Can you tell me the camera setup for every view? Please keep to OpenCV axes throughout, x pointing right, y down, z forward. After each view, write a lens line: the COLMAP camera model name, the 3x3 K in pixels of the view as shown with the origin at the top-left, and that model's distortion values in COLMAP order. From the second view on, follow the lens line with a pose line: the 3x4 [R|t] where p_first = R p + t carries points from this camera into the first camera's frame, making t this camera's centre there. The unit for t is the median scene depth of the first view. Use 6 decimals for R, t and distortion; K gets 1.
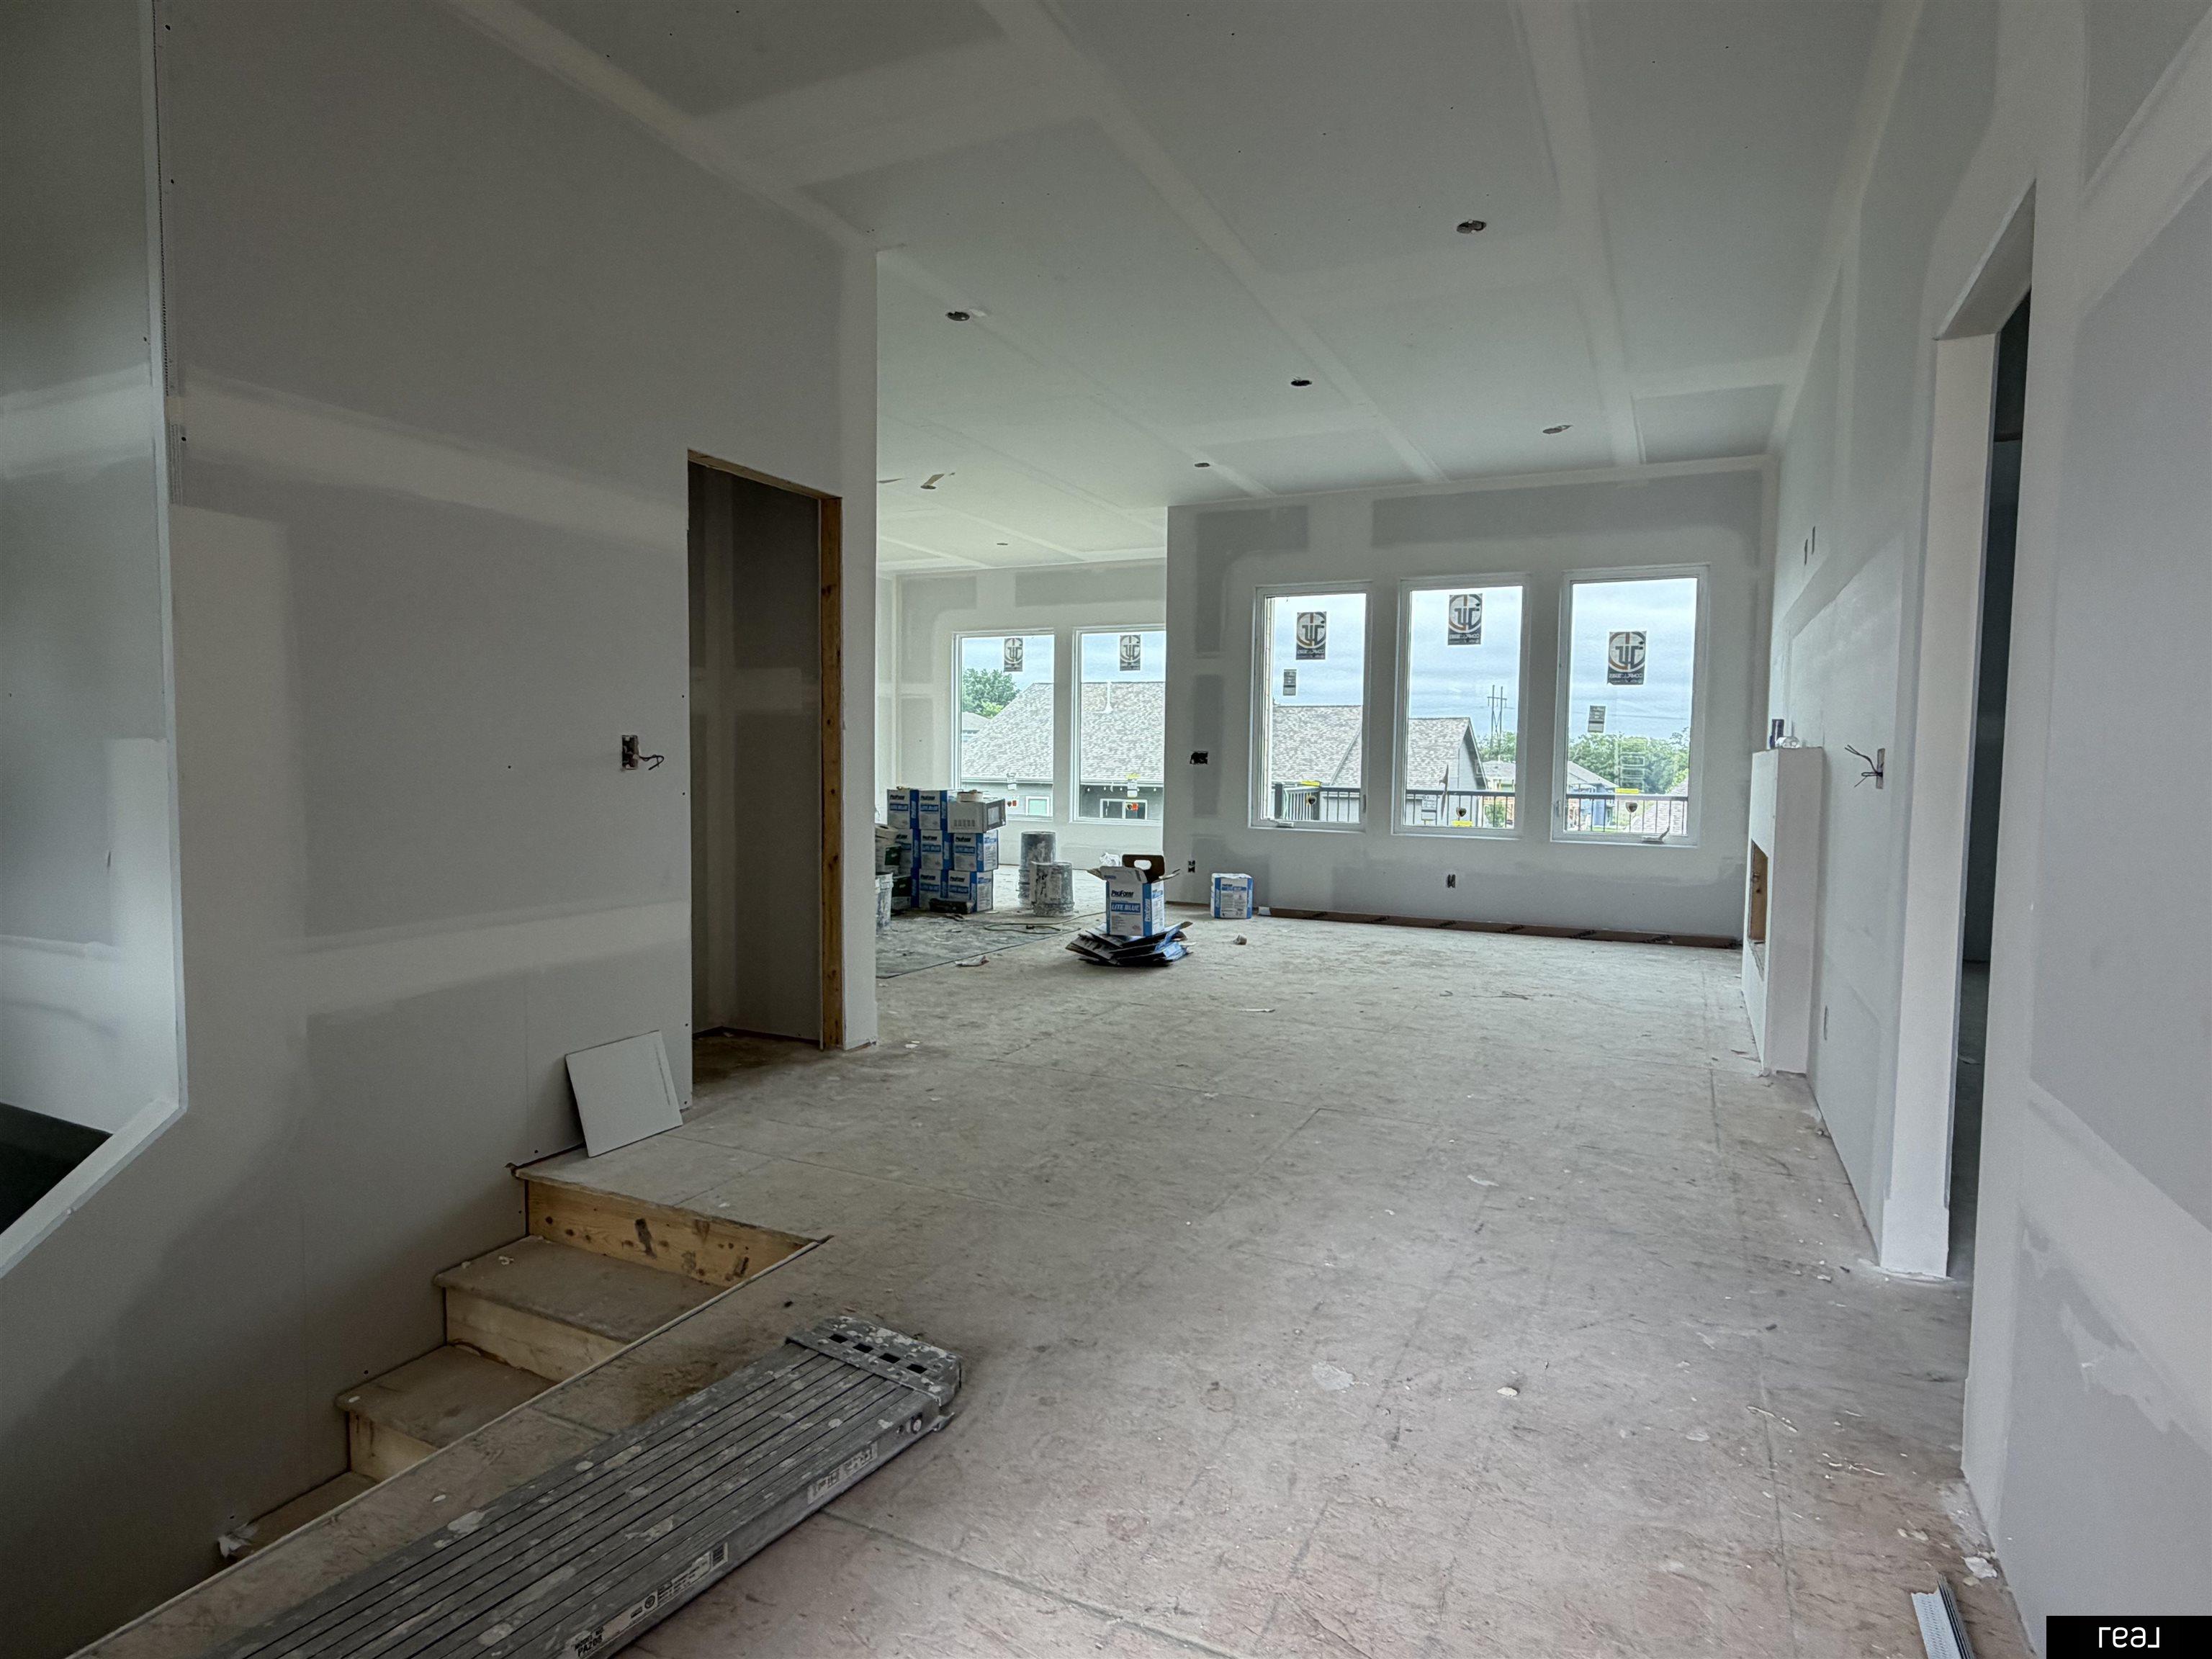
lens RADIAL K [[1204.6, 0, 1098.9], [0, 1204.6, 822.4], [0, 0, 1]] dist [0.001879, 0.001931]
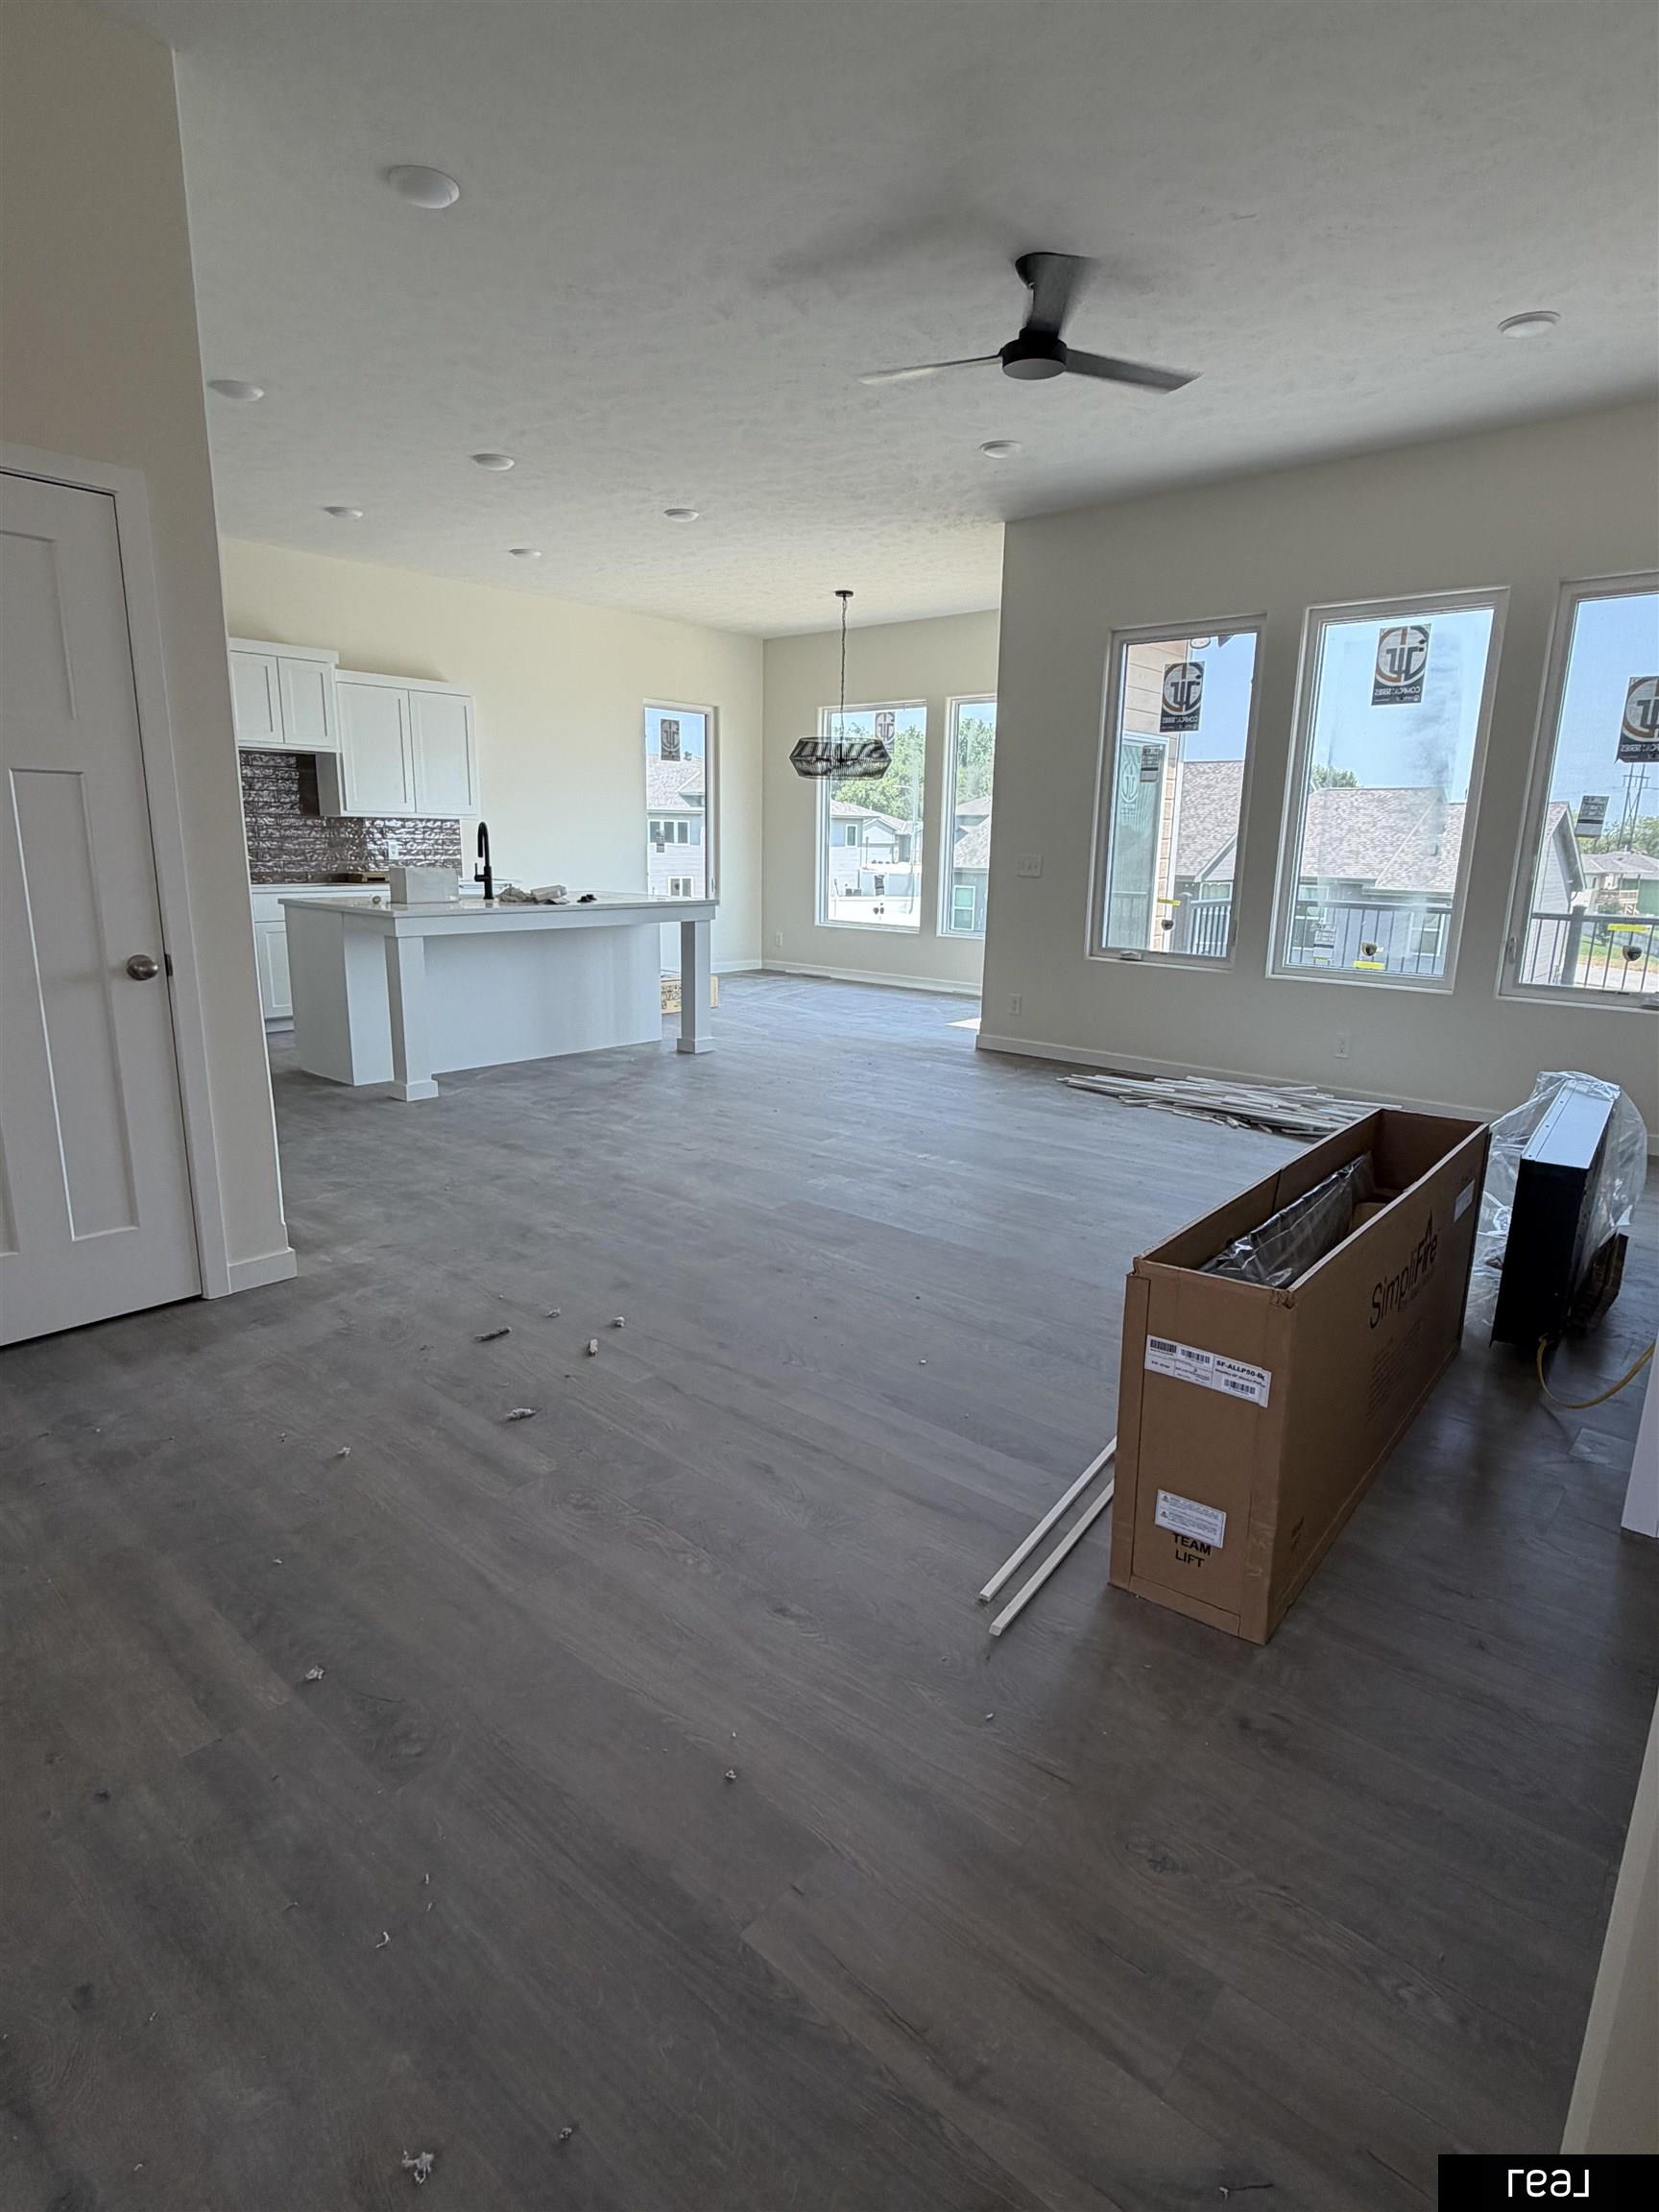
lens RADIAL K [[1167.1, 0, 831.4], [0, 1167.1, 1096.8], [0, 0, 1]] dist [-0.003248, 0.000260]
pose [[0.963780, 0.062291, -0.259320, 0.176426], [-0.020005, 0.986487, 0.162613, -0.028301], [0.265946, -0.151535, 0.952003, 0.247344]]
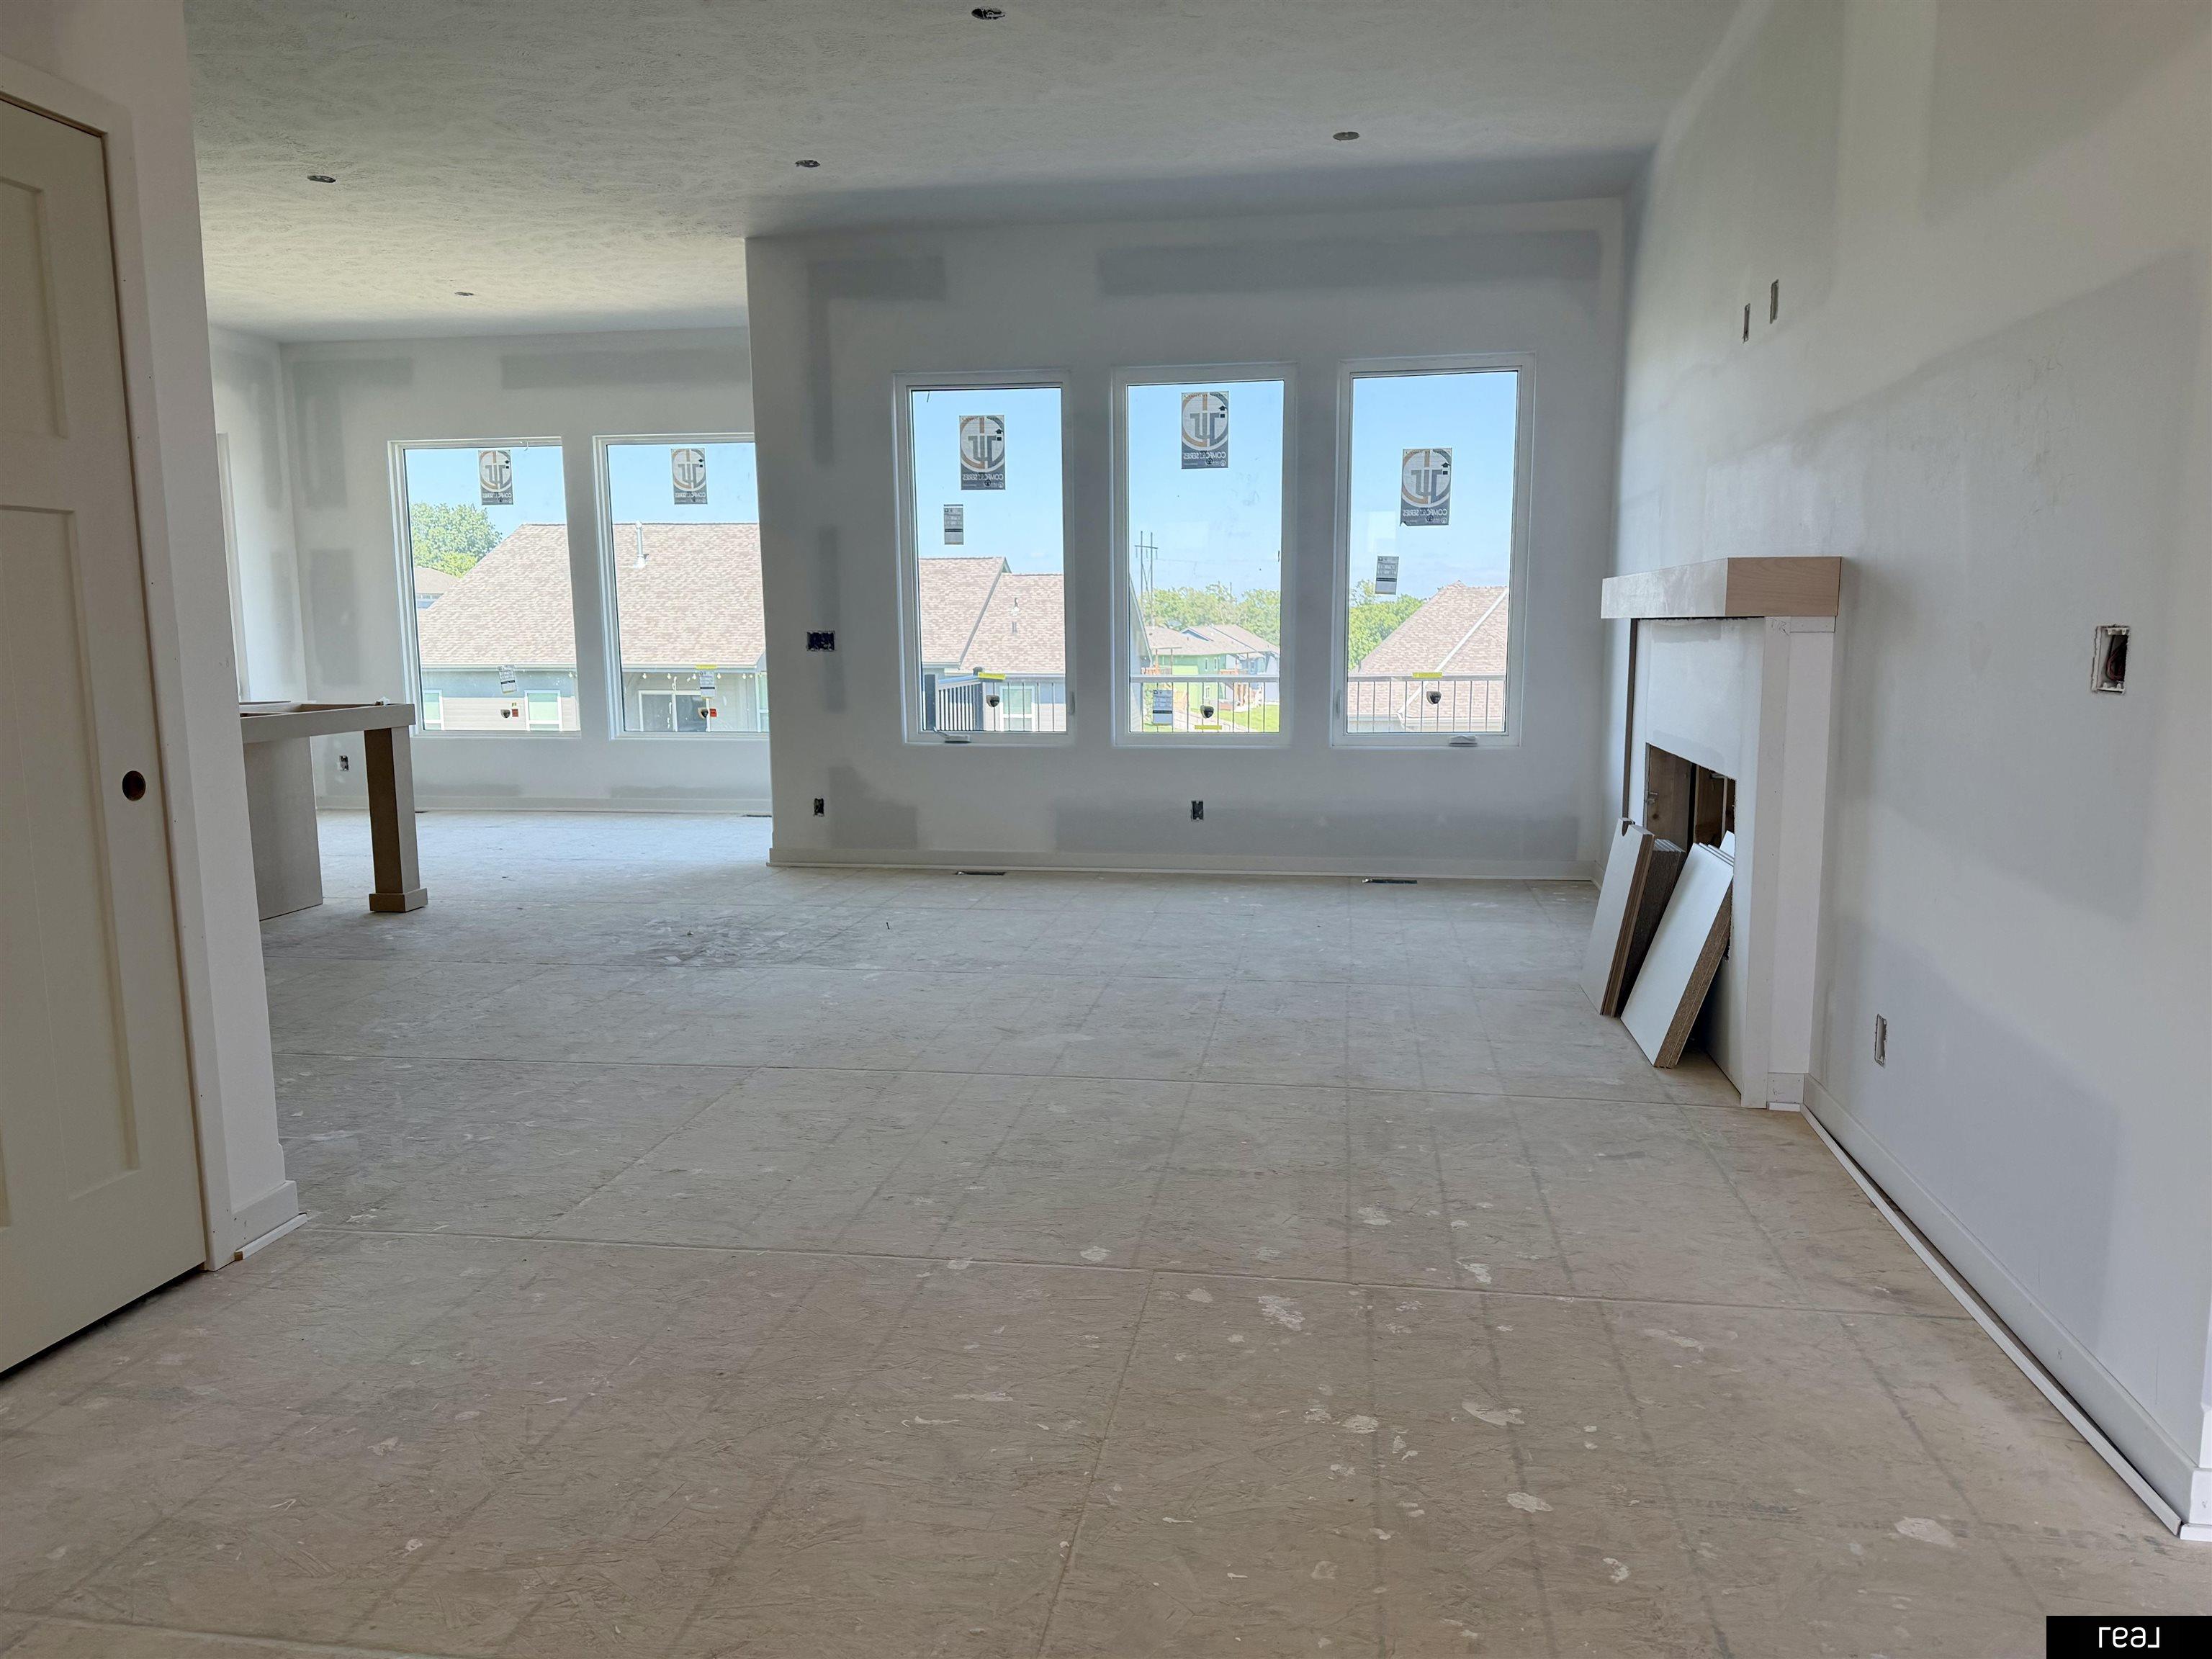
lens RADIAL K [[1560.4, 0, 1113.6], [0, 1560.4, 831.0], [0, 0, 1]] dist [0.092594, -0.018278]
pose [[0.955747, -0.059078, 0.288197, -0.017429], [0.036871, 0.995959, 0.081888, -0.015468], [-0.291870, -0.067638, 0.954063, 0.141292]]
